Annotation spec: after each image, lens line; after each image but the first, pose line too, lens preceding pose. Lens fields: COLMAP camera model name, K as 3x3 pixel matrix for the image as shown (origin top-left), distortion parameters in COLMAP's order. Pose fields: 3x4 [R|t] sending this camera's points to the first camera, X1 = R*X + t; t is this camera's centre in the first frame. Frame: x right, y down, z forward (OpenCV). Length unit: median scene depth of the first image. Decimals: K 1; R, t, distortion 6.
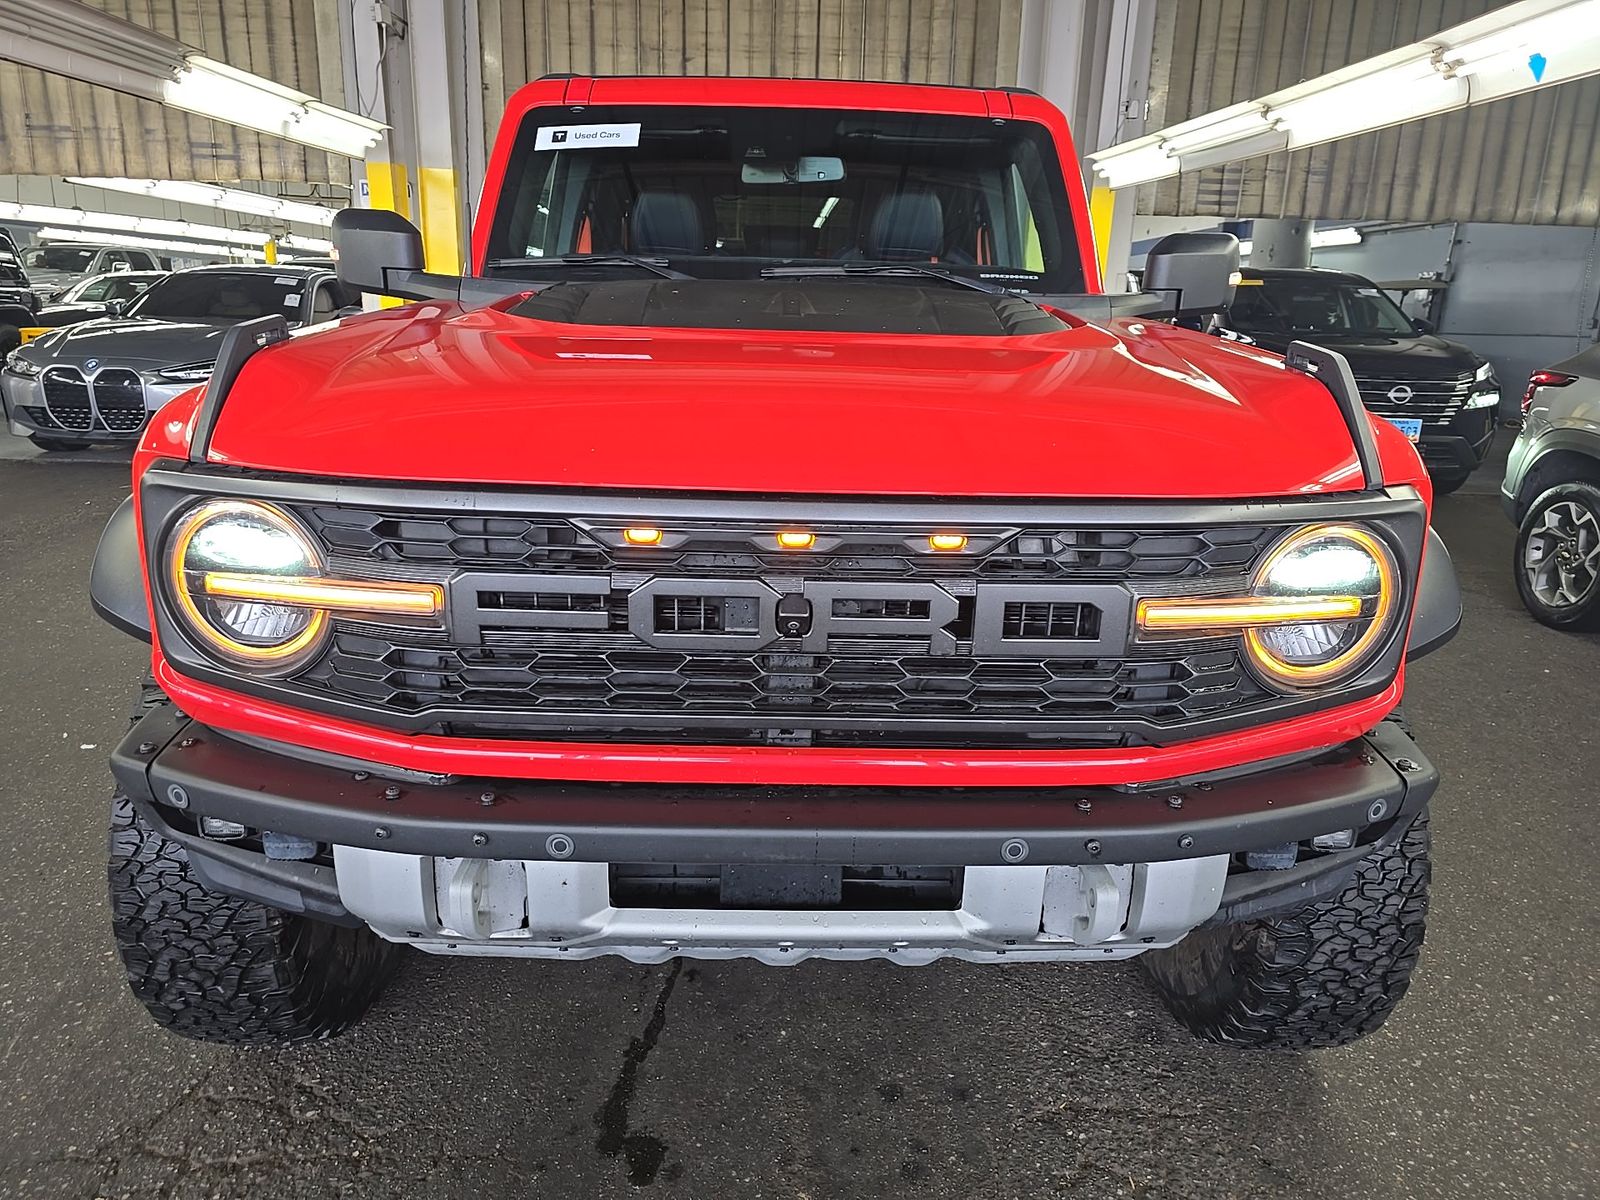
lens RADIAL K [[1081.4, 0, 803.5], [0, 1081.4, 597.3], [0, 0, 1]] dist [0.036428, -0.027607]
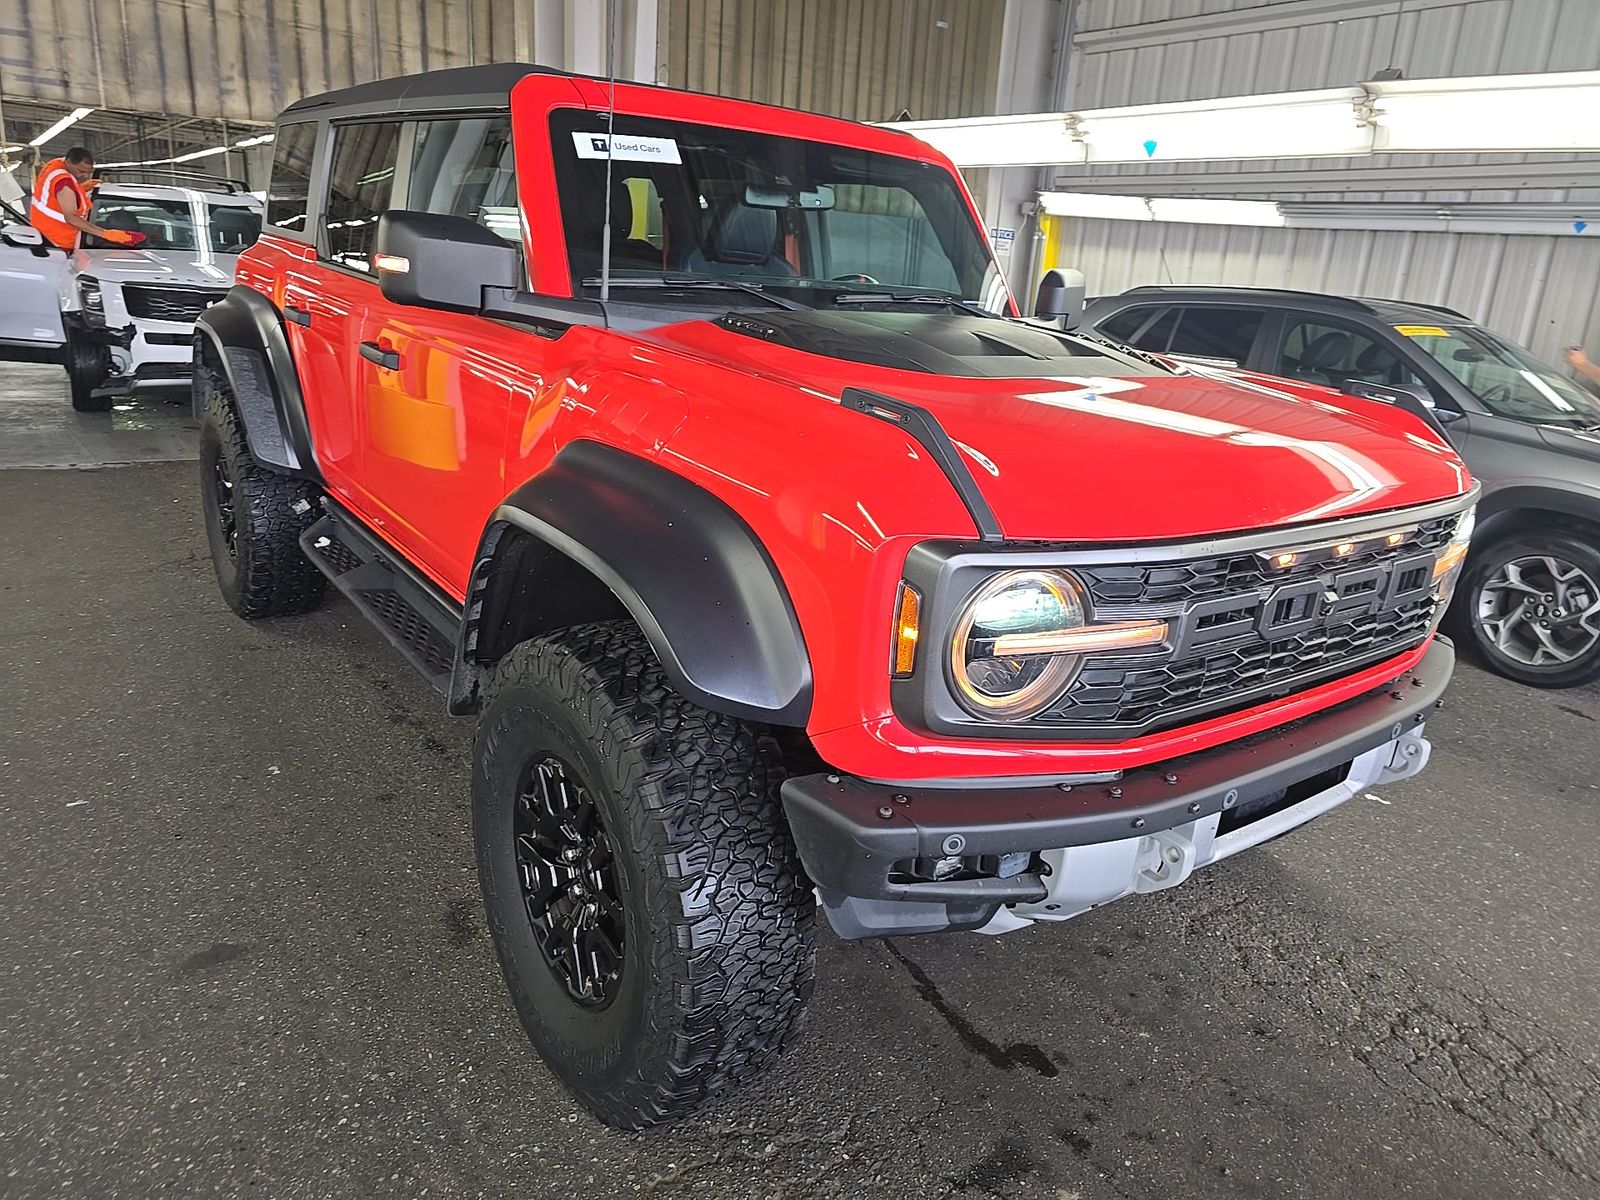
lens RADIAL K [[1081.4, 0, 803.5], [0, 1081.4, 597.3], [0, 0, 1]] dist [0.036428, -0.027607]
pose [[0.811490, -0.141371, 0.567008, -1.011443], [0.109782, 0.989901, 0.089692, -0.140830], [-0.573962, -0.010537, 0.818814, 0.158486]]
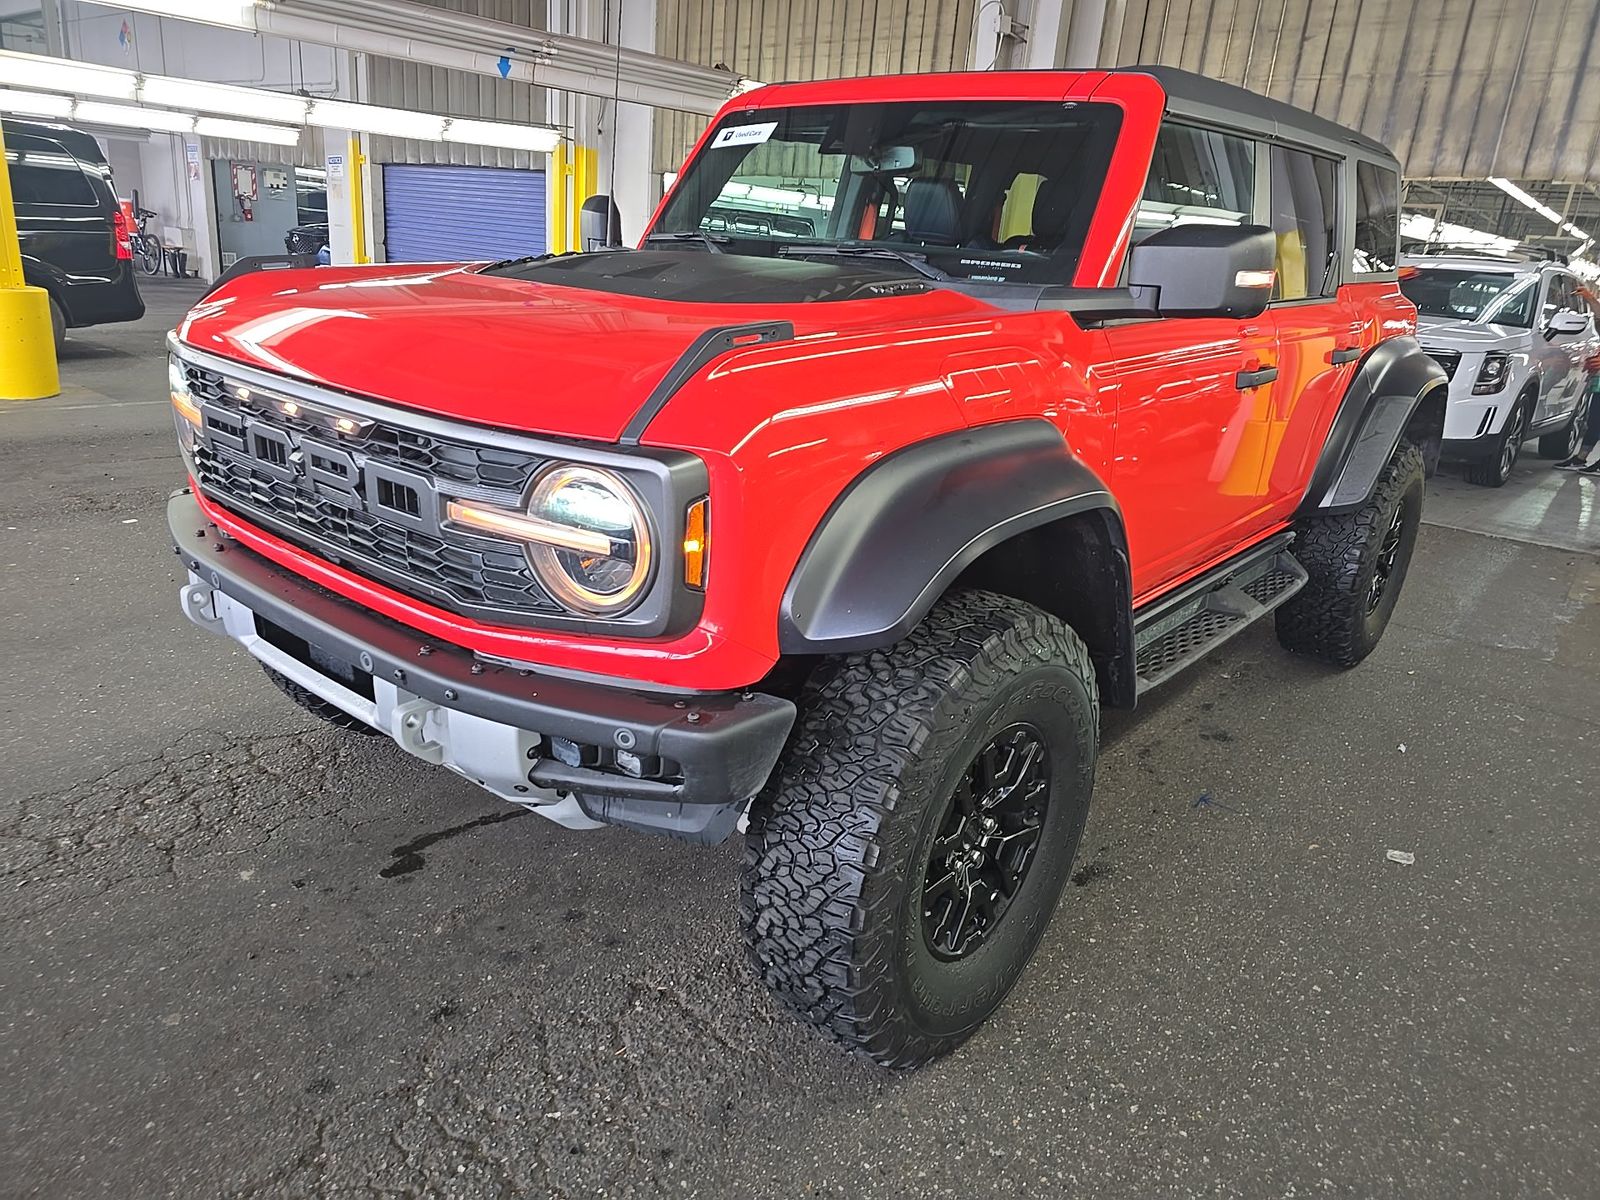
lens RADIAL K [[1081.4, 0, 803.5], [0, 1081.4, 597.3], [0, 0, 1]] dist [0.036428, -0.027607]
pose [[0.749610, 0.232917, -0.619544, 1.070962], [-0.230113, 0.969356, 0.086006, -0.064867], [0.620590, 0.078095, 0.780236, 0.202143]]
